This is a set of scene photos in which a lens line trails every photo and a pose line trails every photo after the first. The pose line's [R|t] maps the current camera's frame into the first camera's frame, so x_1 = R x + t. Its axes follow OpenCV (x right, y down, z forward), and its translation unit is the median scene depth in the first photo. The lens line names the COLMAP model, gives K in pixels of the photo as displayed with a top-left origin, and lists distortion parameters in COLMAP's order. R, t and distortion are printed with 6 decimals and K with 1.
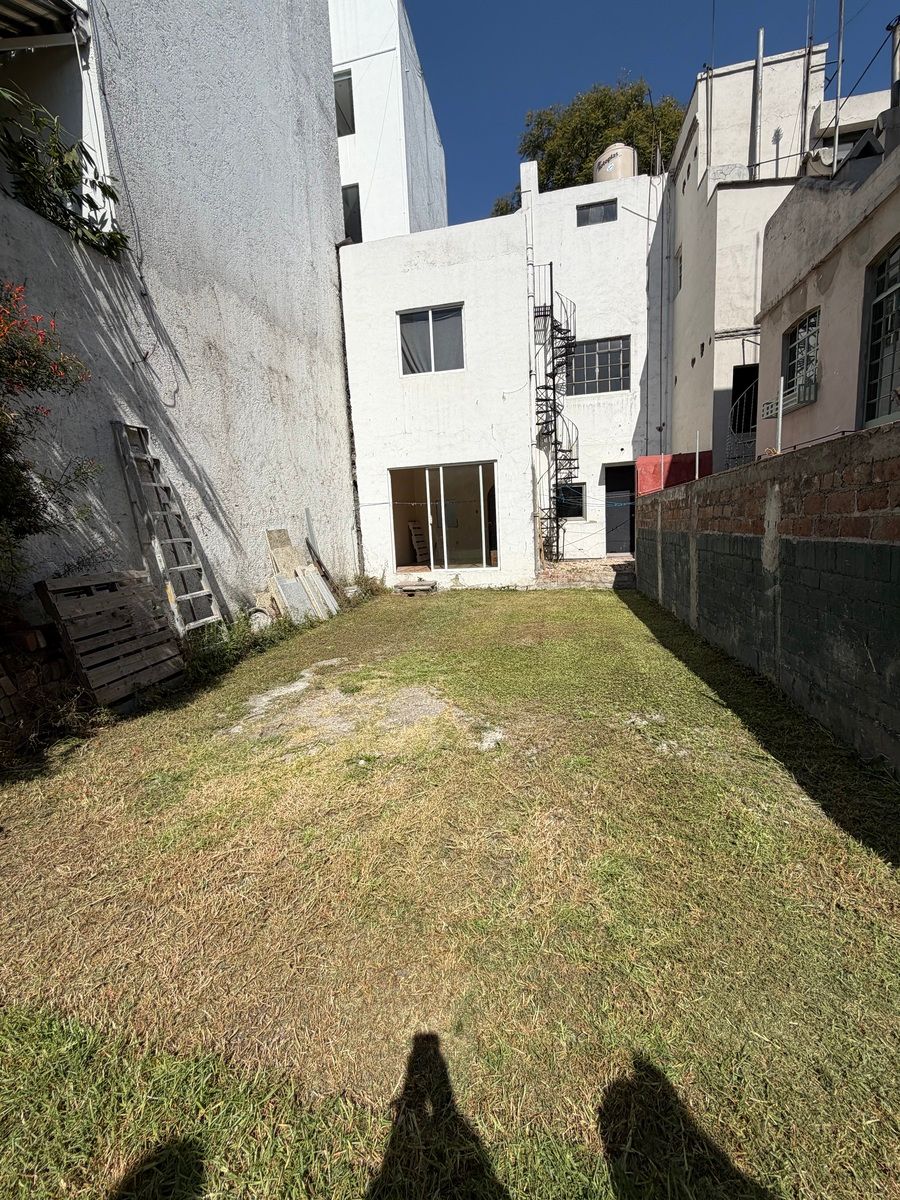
lens RADIAL K [[475.1, 0, 452.2], [0, 475.1, 597.7], [0, 0, 1]] dist [-0.002106, 0.000031]
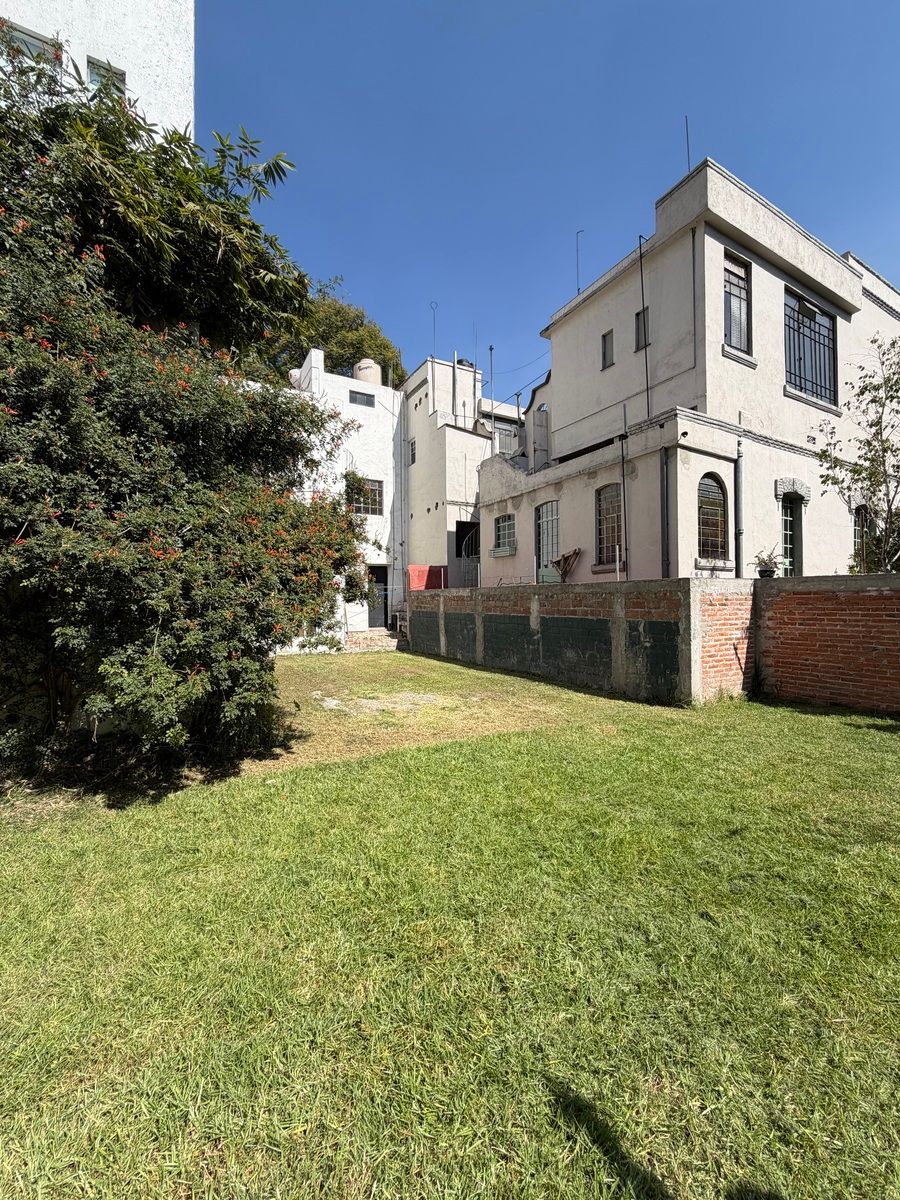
lens RADIAL K [[475.1, 0, 452.2], [0, 475.1, 597.7], [0, 0, 1]] dist [-0.002106, 0.000031]
pose [[0.758962, 0.045889, 0.649516, -0.534780], [0.064136, 0.987394, -0.144703, 0.047437], [-0.647969, 0.151481, 0.746451, -0.254368]]
